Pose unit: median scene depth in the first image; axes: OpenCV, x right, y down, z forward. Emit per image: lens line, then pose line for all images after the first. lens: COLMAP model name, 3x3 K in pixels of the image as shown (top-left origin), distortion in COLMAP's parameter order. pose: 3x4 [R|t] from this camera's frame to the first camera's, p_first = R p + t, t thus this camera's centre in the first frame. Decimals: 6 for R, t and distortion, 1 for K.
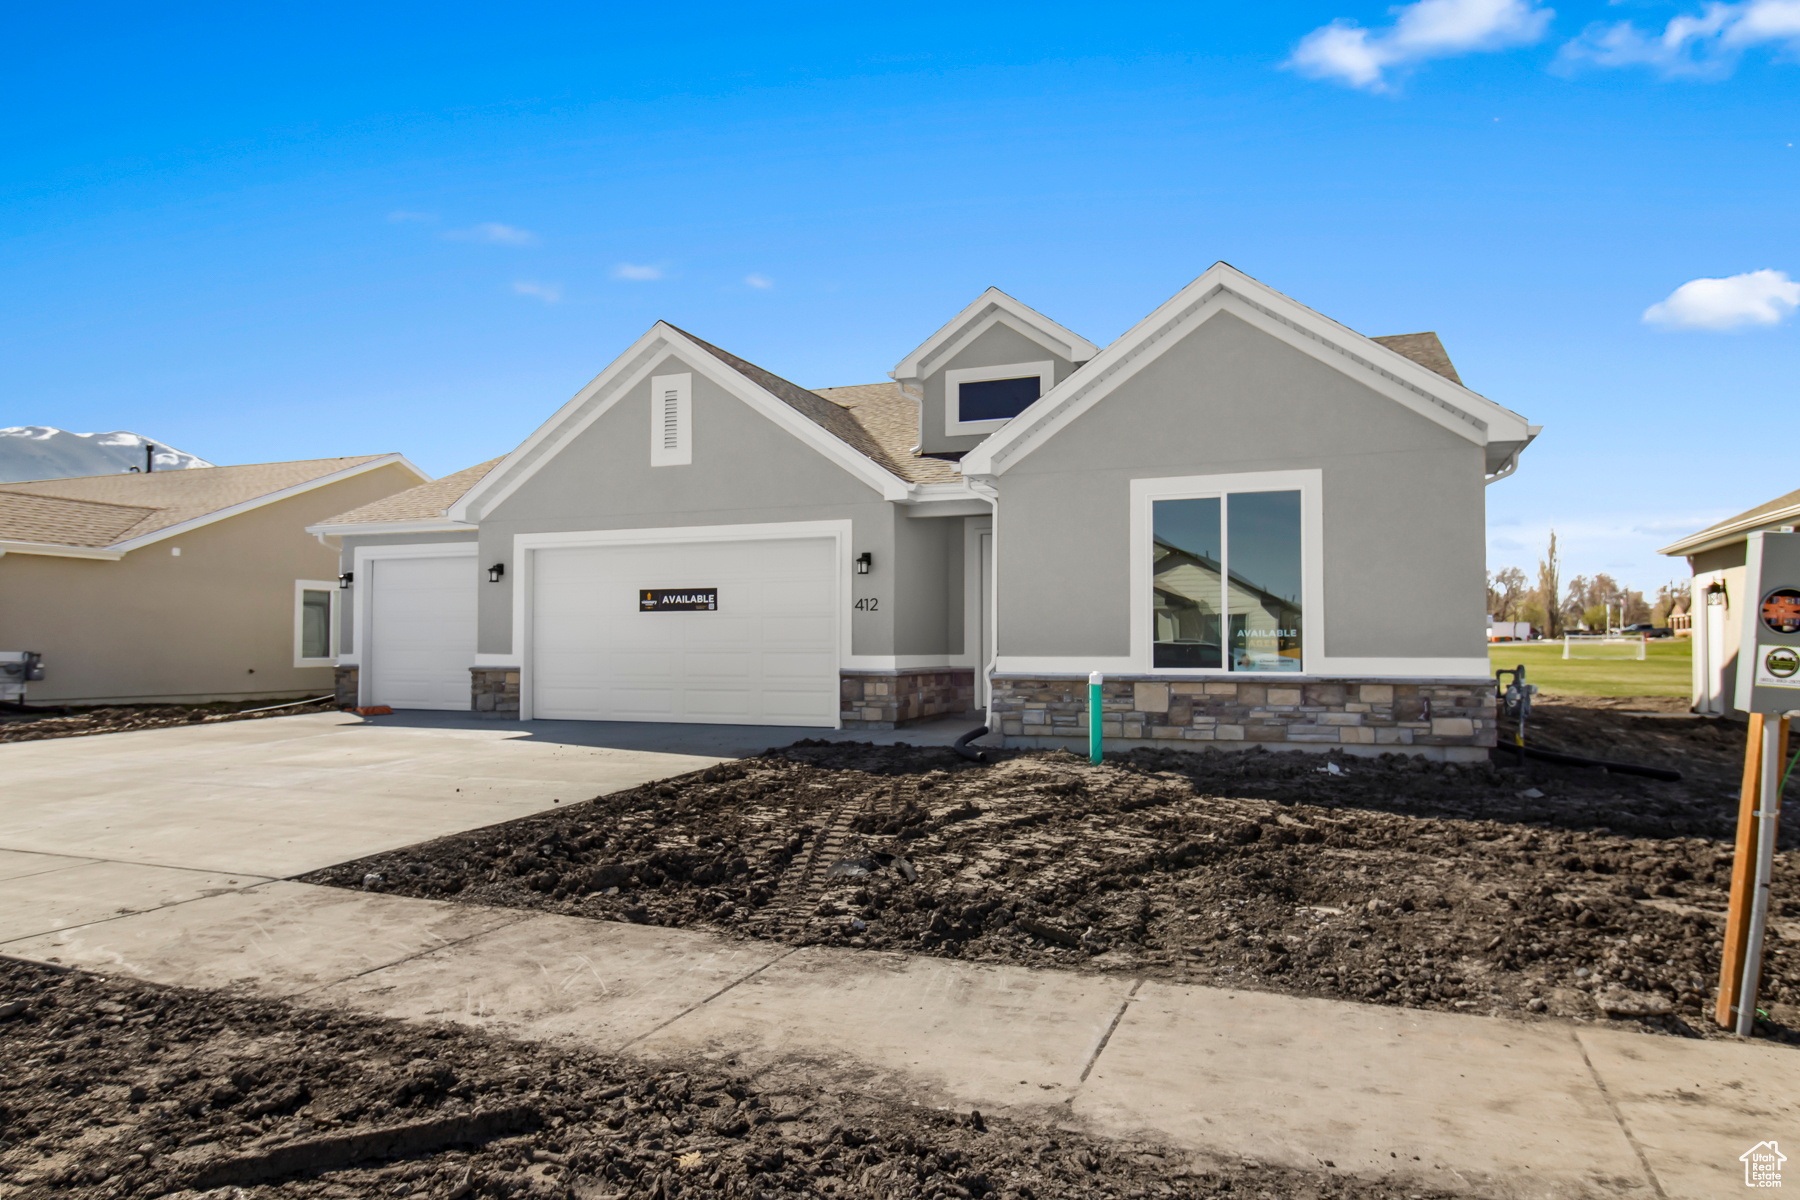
lens RADIAL K [[1111.3, 0, 901.6], [0, 1111.3, 618.4], [0, 0, 1]] dist [-0.004066, -0.001588]
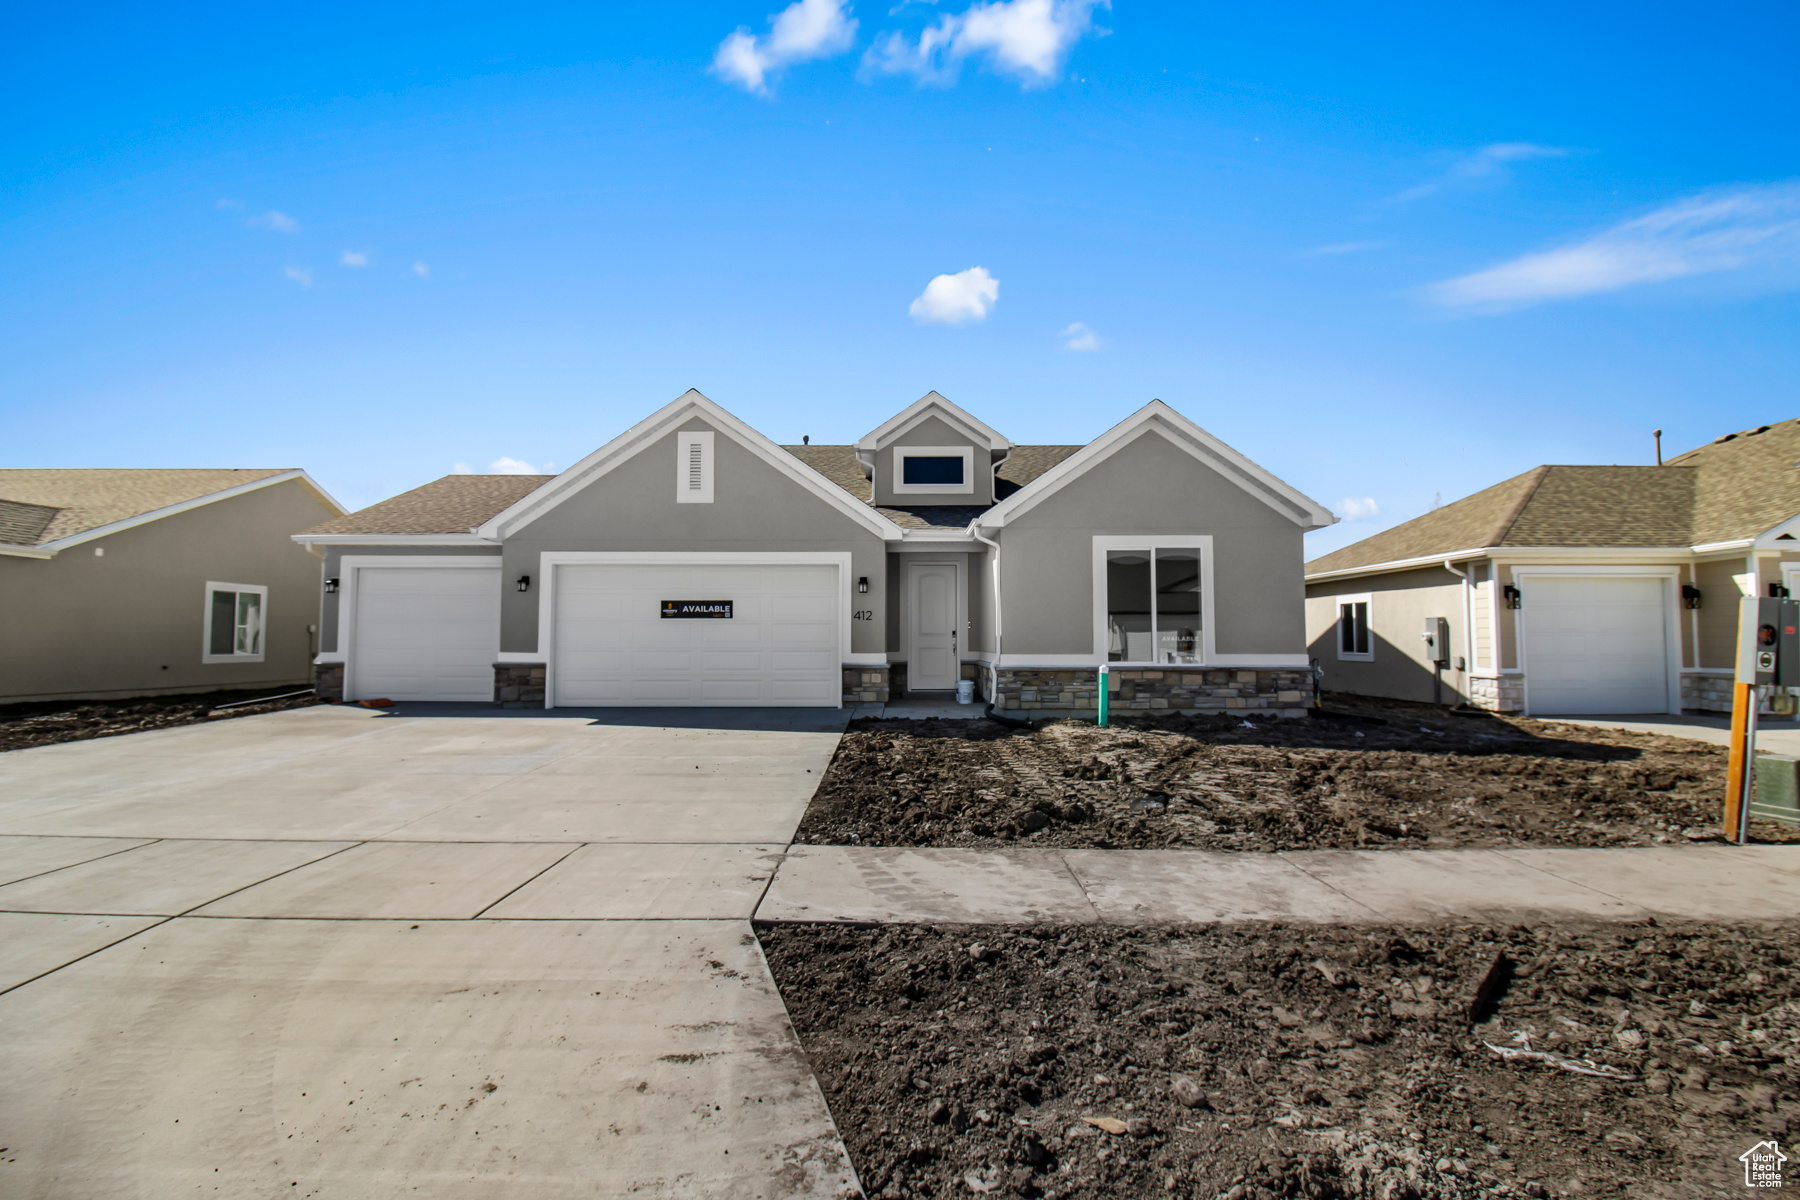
lens RADIAL K [[826.0, 0, 906.8], [0, 826.0, 592.7], [0, 0, 1]] dist [-0.013520, -0.000344]
pose [[0.933411, 0.021925, 0.358138, -0.343015], [-0.009839, 0.999320, -0.035534, -0.004957], [-0.358674, 0.029644, 0.932992, 0.042868]]
